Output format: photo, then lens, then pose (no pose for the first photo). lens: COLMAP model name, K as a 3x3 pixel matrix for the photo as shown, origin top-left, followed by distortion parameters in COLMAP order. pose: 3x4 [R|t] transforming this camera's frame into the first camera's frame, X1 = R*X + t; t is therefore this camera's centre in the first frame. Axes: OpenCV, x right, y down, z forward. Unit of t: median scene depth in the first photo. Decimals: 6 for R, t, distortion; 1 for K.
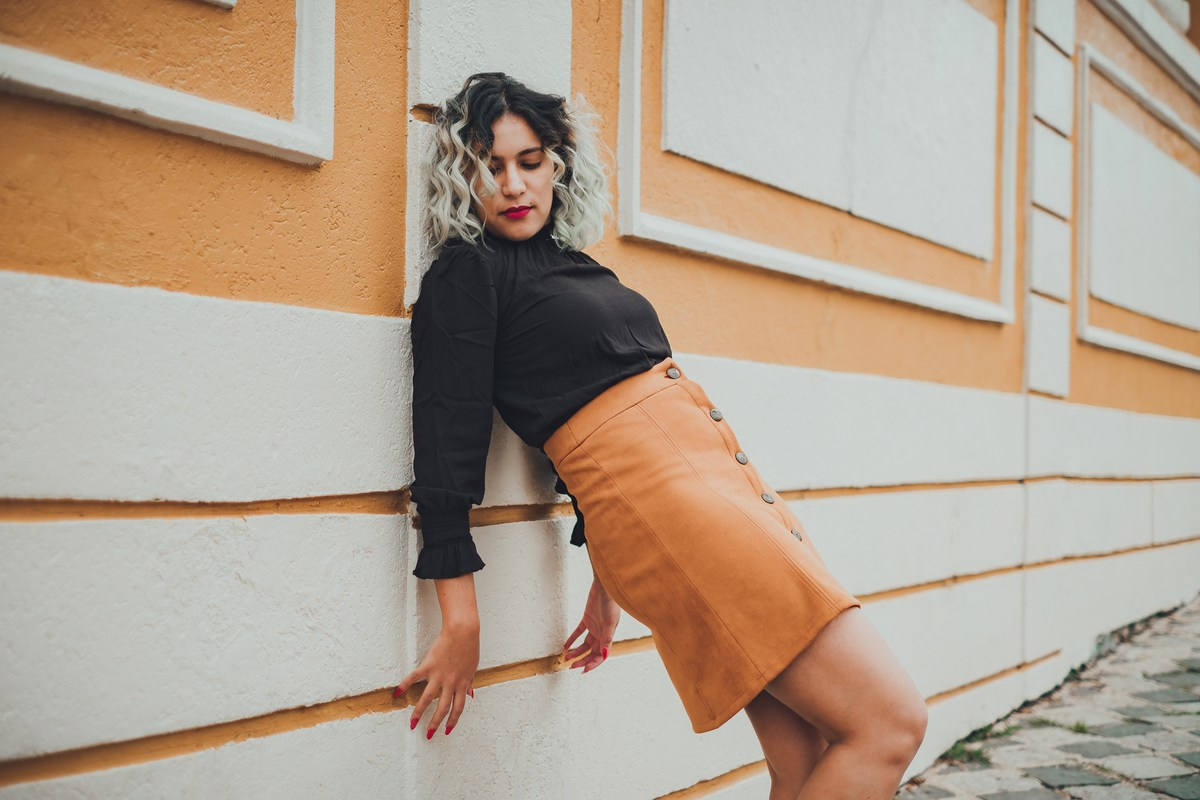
lens RADIAL K [[1984.9, 0, 600.0], [0, 1984.9, 400.0], [0, 0, 1]] dist [-0.025407, 0.015142]
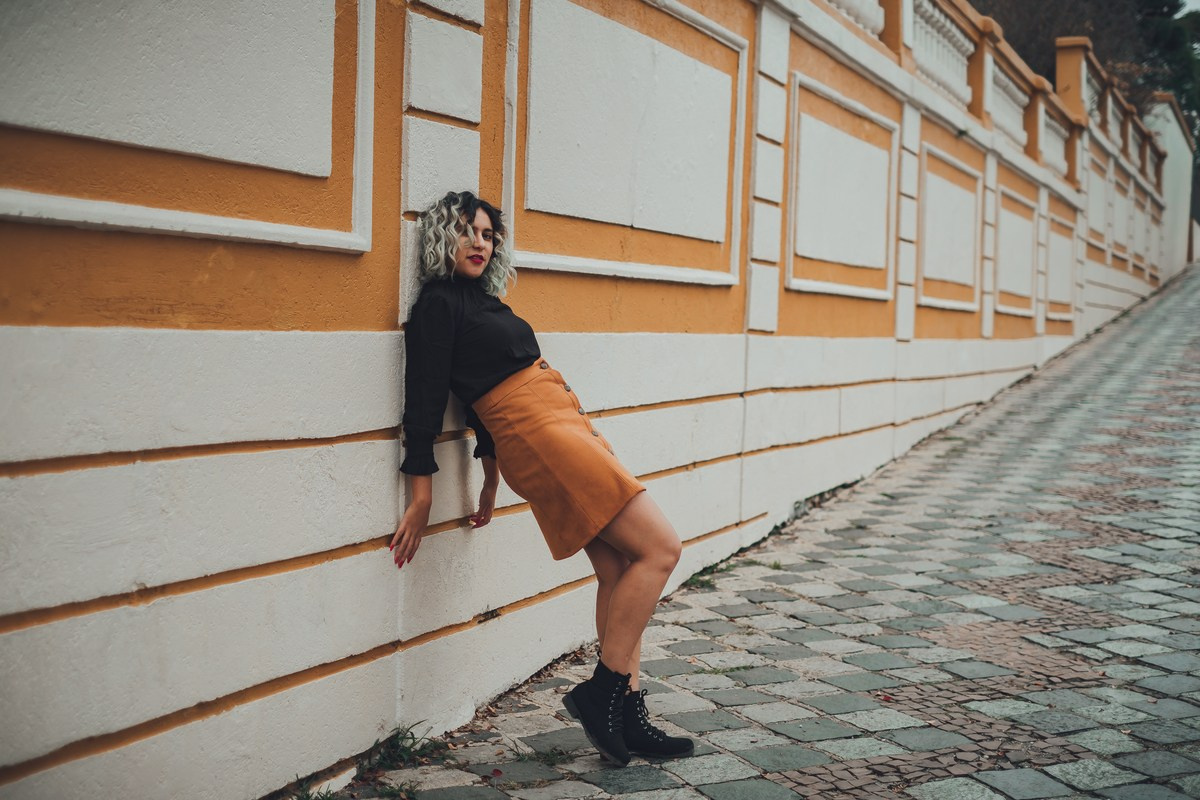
lens RADIAL K [[1984.9, 0, 600.0], [0, 1984.9, 400.0], [0, 0, 1]] dist [-0.025407, 0.015142]
pose [[0.991422, 0.008610, 0.130412, -0.081583], [-0.017752, 0.997452, 0.069099, -0.057187], [-0.129485, -0.070821, 0.989049, -0.436272]]
